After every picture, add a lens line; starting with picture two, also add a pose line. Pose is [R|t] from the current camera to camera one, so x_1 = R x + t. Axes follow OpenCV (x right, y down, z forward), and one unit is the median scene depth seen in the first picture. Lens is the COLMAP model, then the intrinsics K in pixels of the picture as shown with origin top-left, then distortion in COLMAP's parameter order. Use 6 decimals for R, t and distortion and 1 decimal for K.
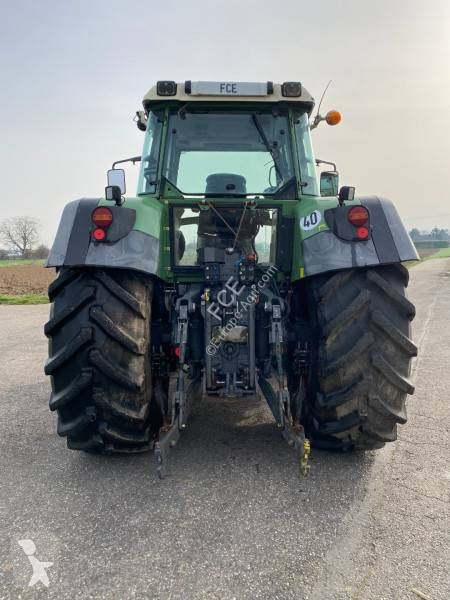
lens RADIAL K [[448.0, 0, 225.0], [0, 448.0, 300.0], [0, 0, 1]] dist [0.143778, -0.177731]
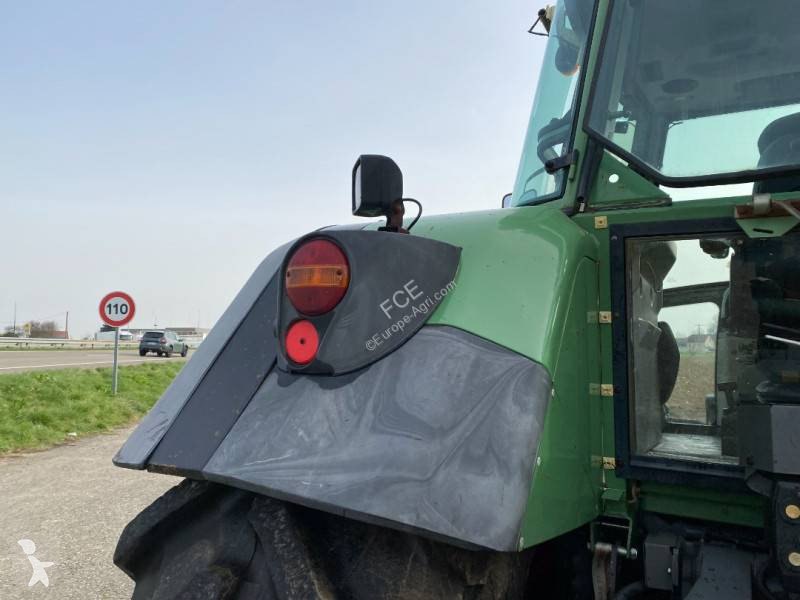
lens RADIAL K [[610.1, 0, 400.0], [0, 610.1, 300.0], [0, 0, 1]] dist [0.058710, -0.070609]
pose [[0.868326, -0.013968, -0.495798, -0.051823], [-0.075676, 0.984169, -0.160264, -0.101502], [0.490187, 0.176681, 0.853522, 0.633600]]
